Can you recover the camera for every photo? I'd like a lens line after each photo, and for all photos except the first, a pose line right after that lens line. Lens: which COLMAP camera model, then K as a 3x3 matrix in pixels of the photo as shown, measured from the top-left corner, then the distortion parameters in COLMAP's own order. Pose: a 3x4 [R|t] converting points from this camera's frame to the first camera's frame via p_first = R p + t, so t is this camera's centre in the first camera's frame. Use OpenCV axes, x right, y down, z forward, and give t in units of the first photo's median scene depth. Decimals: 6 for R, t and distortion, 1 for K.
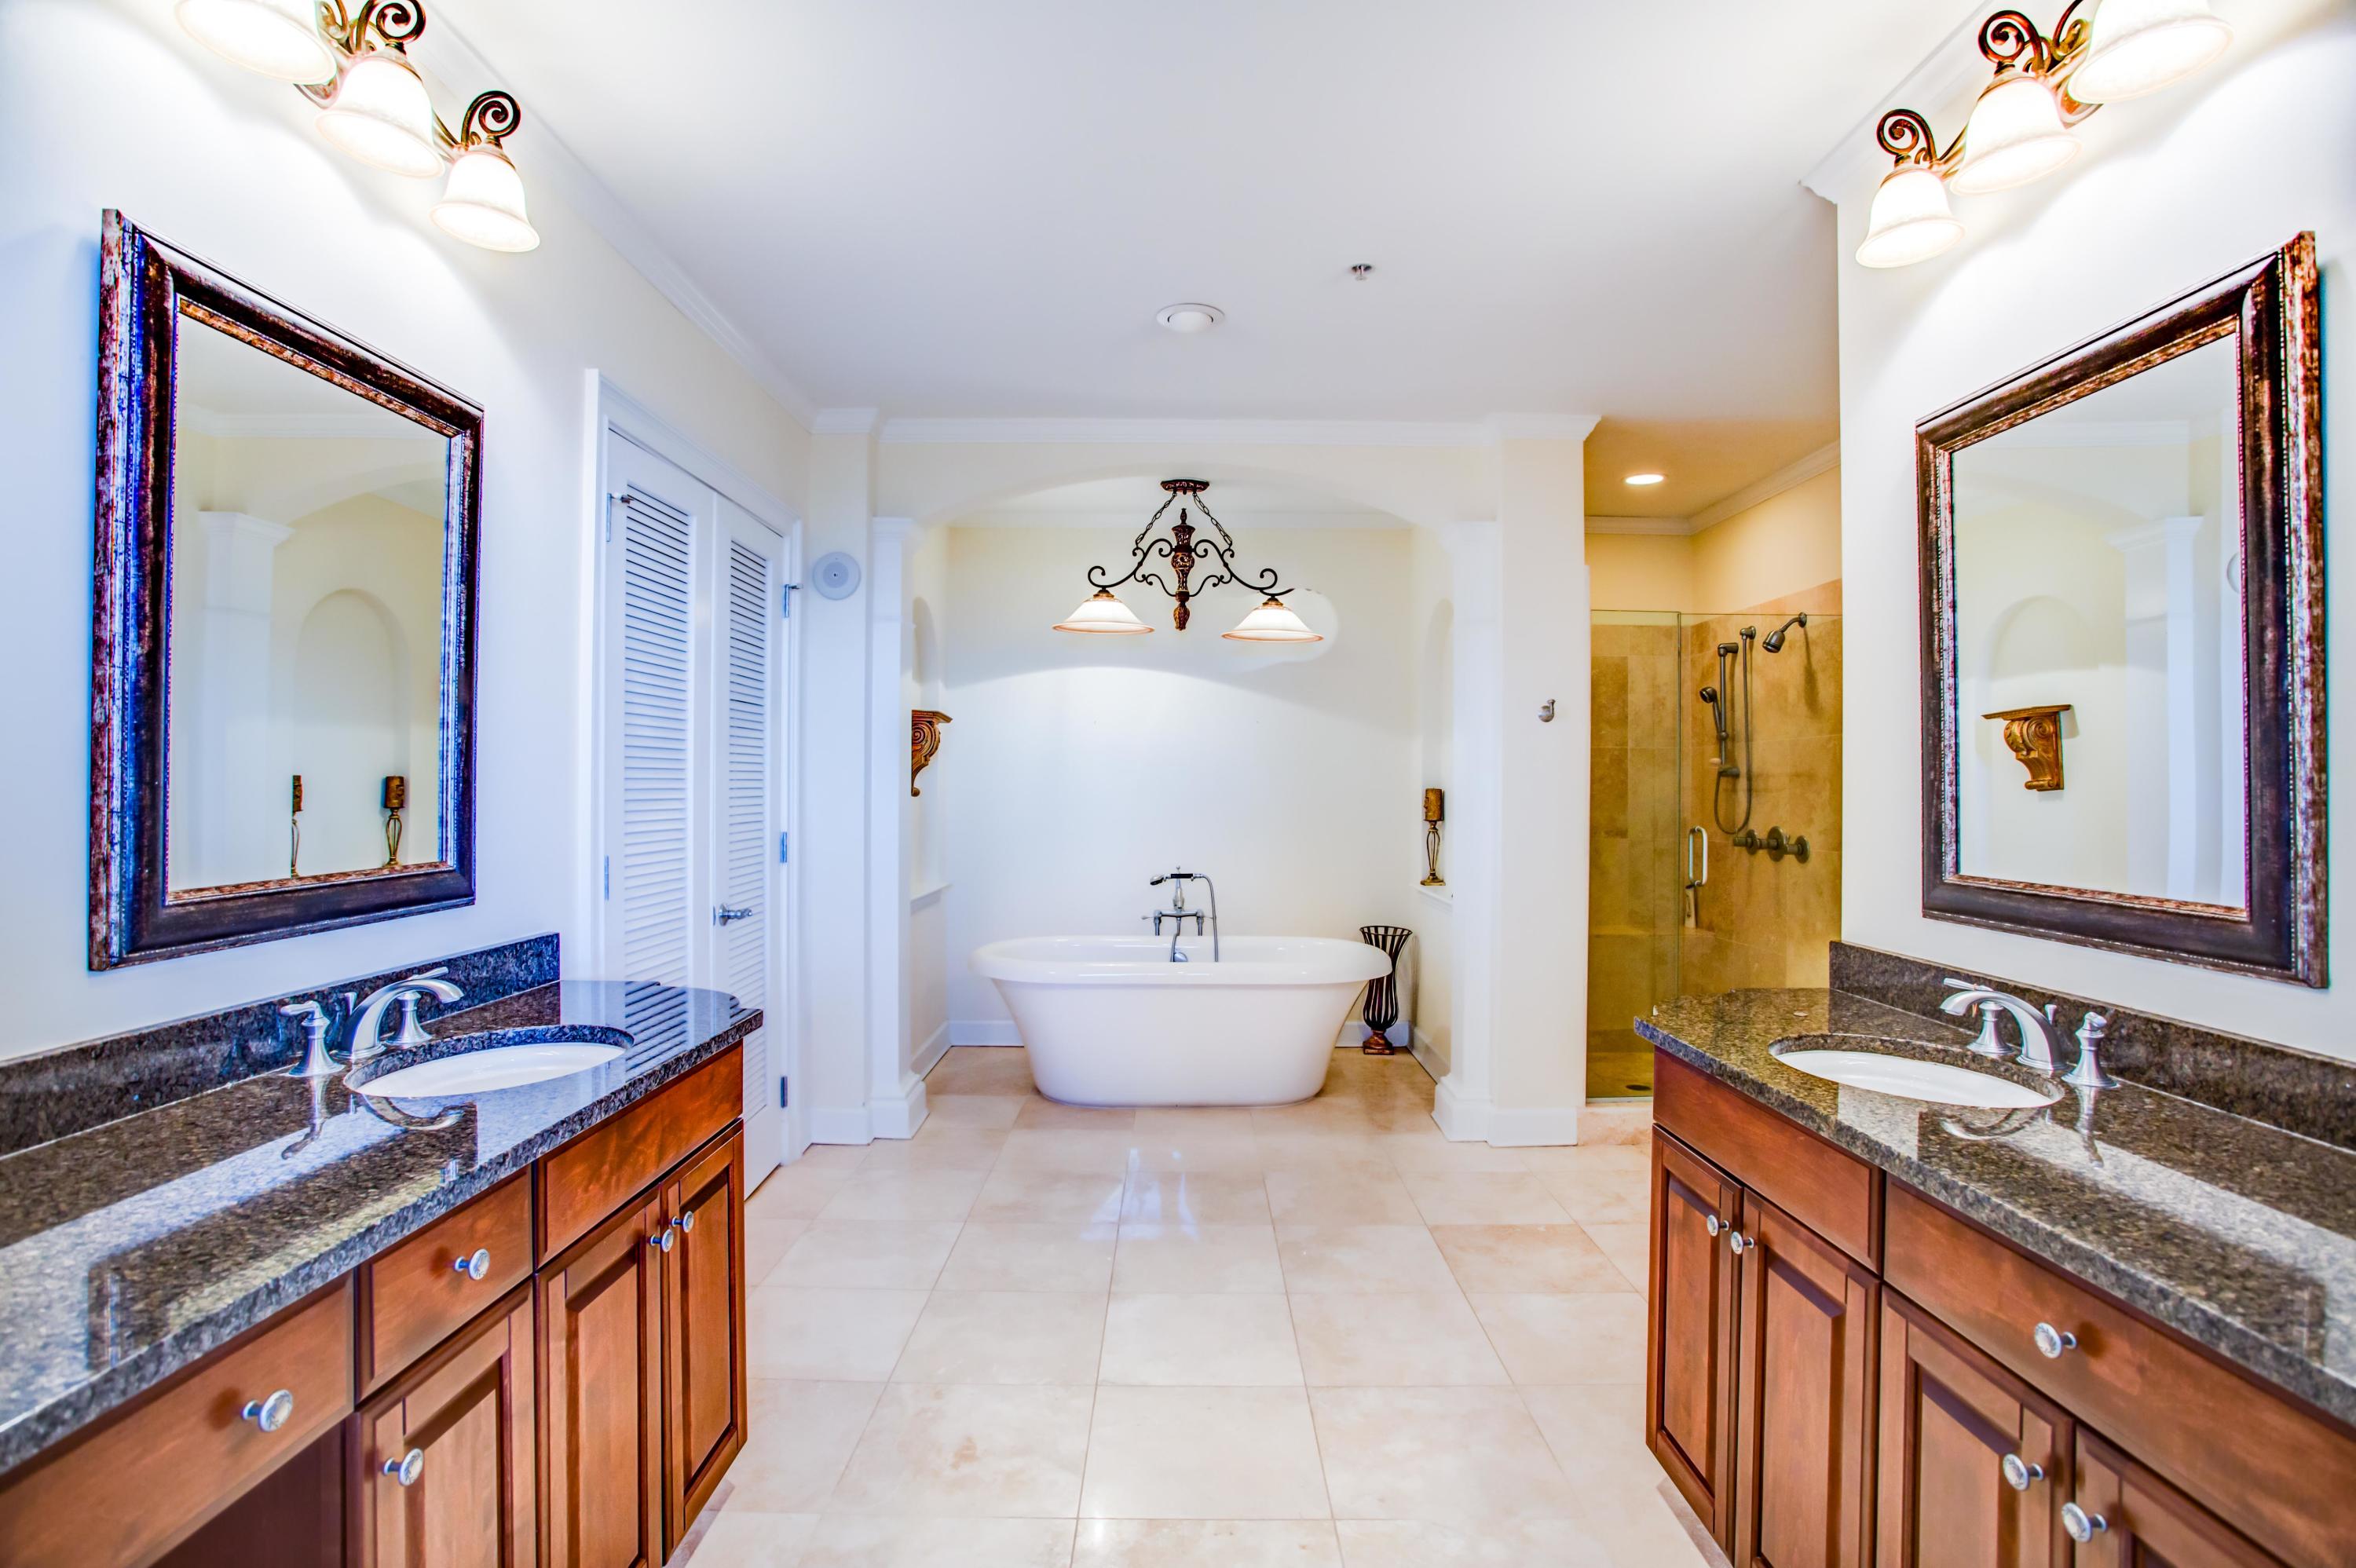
lens RADIAL K [[1151.9, 0, 1176.0], [0, 1151.9, 777.2], [0, 0, 1]] dist [-0.073525, 0.031673]
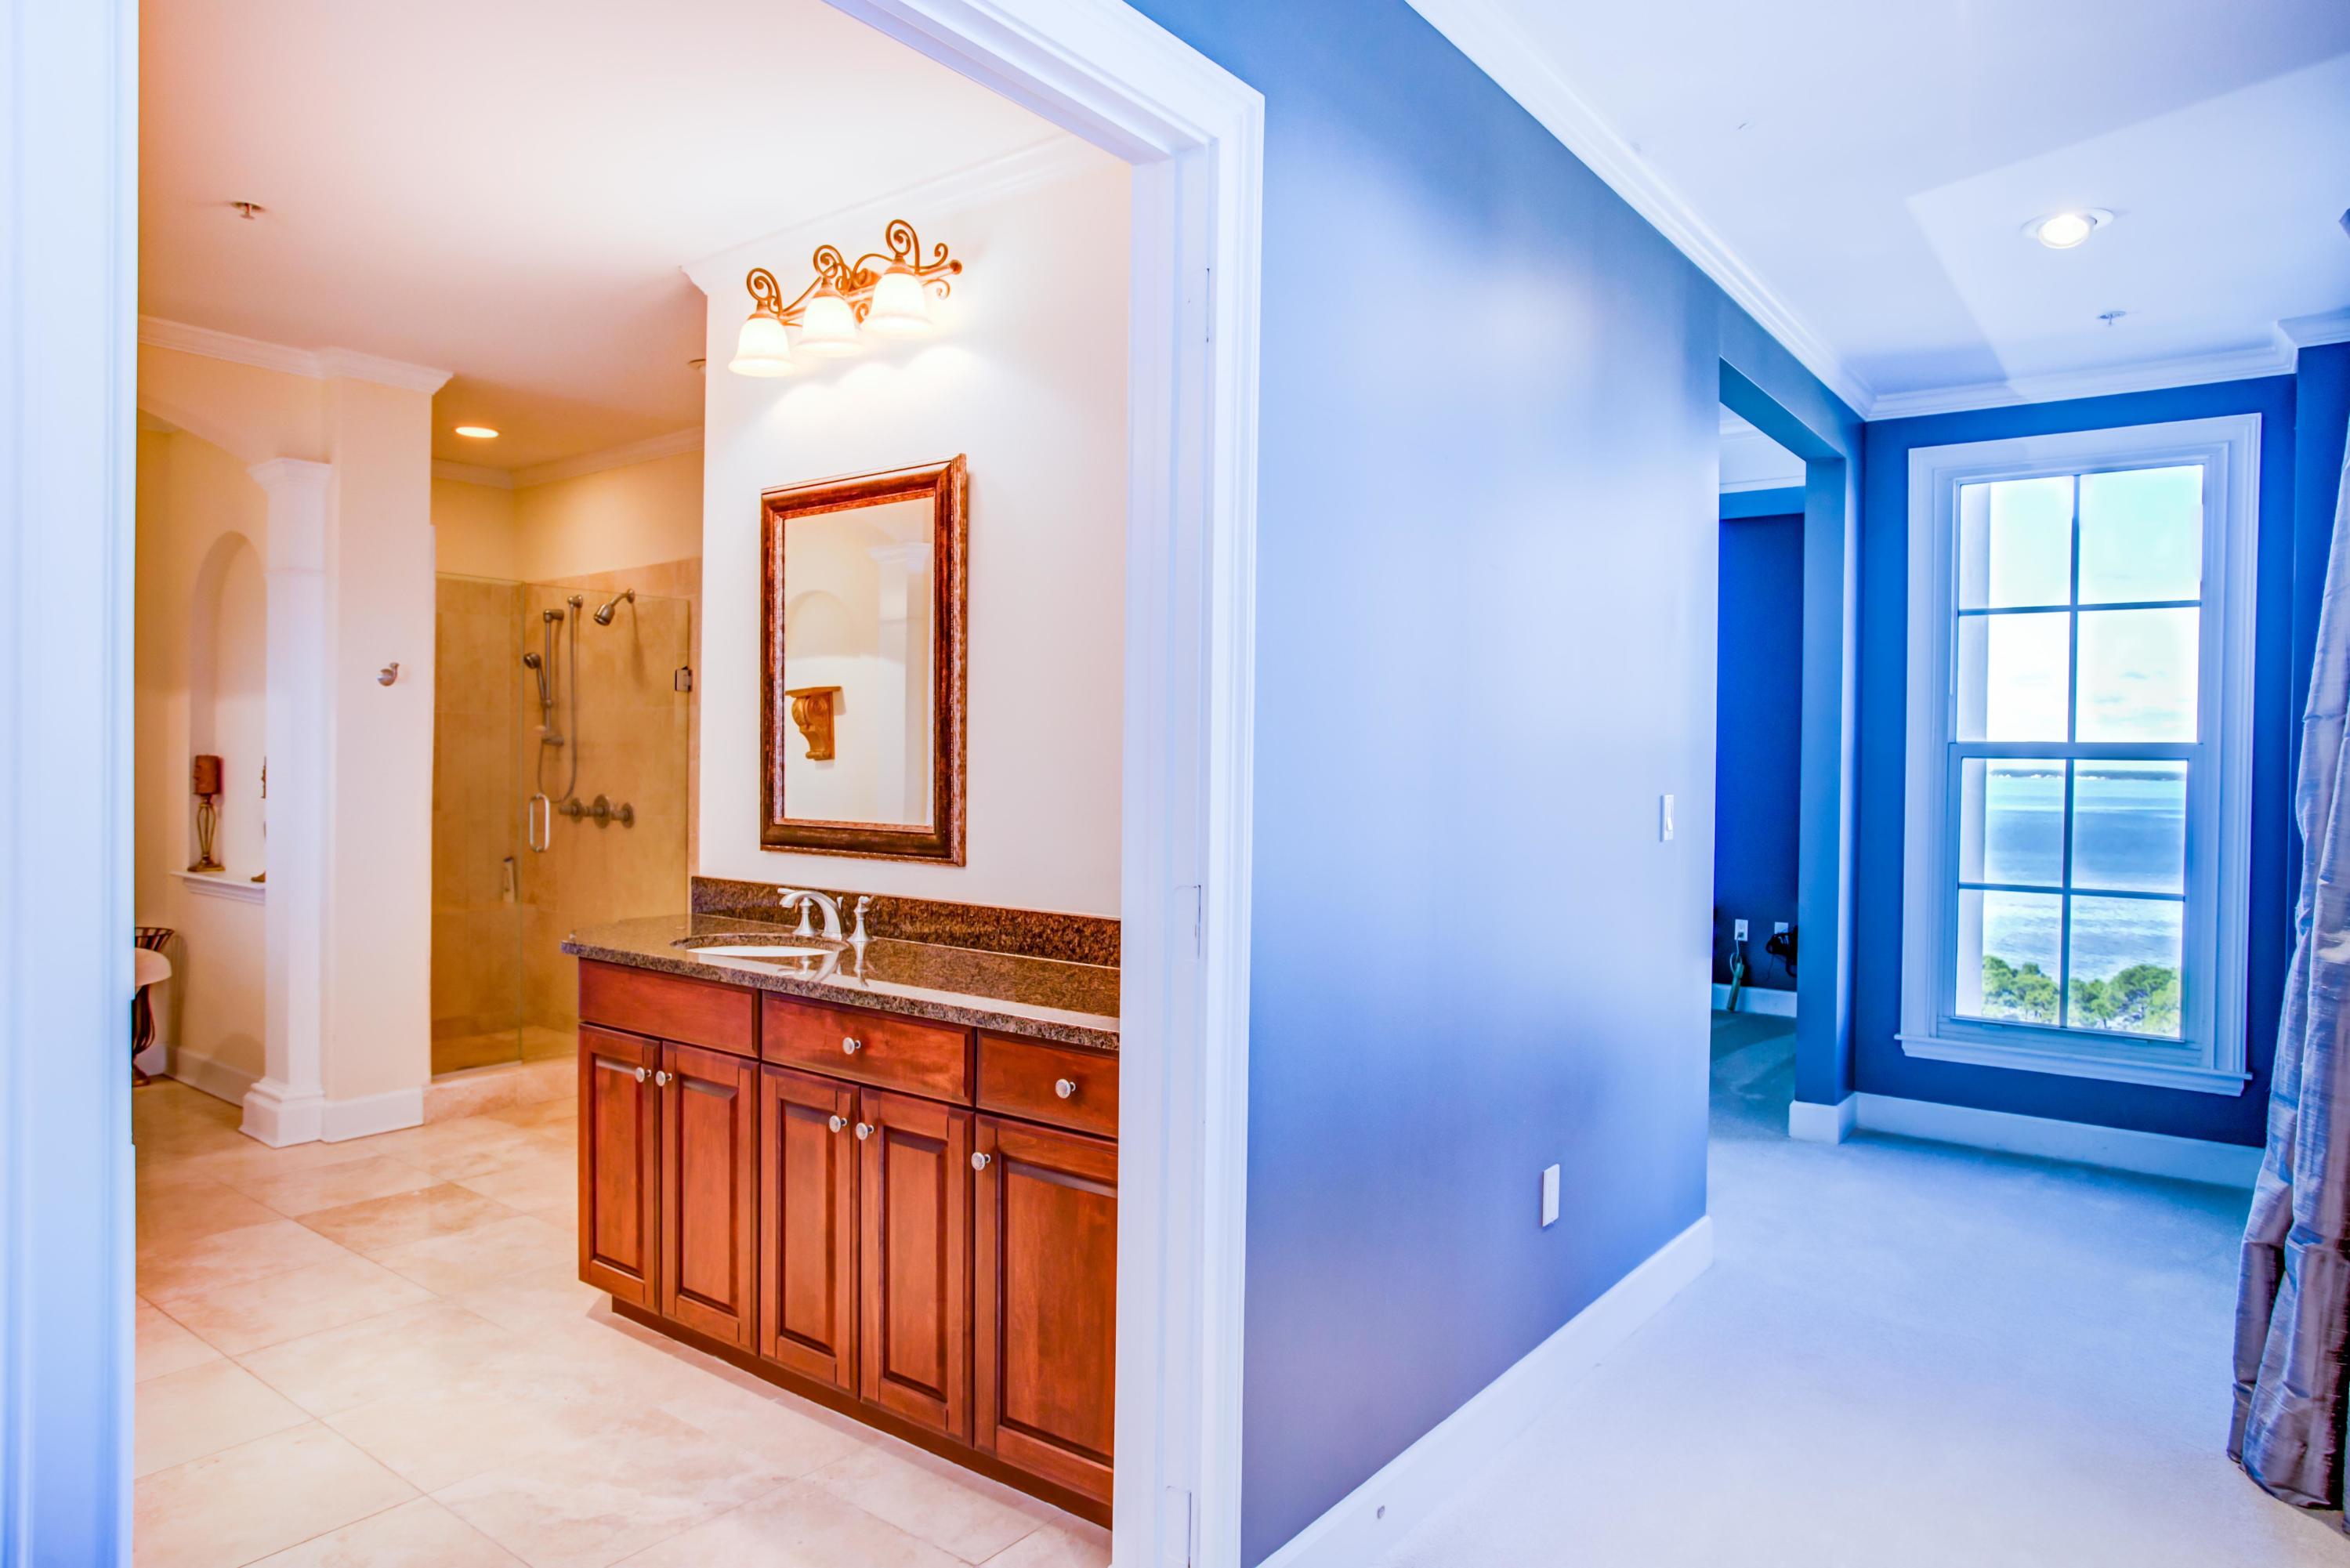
lens RADIAL K [[1453.7, 0, 1175.0], [0, 1453.7, 784.0], [0, 0, 1]] dist [-0.082573, 0.071206]
pose [[0.612524, -0.009142, 0.790399, -0.448584], [-0.013555, 0.999665, 0.022067, -0.003501], [-0.790336, -0.024230, 0.612195, -0.517427]]
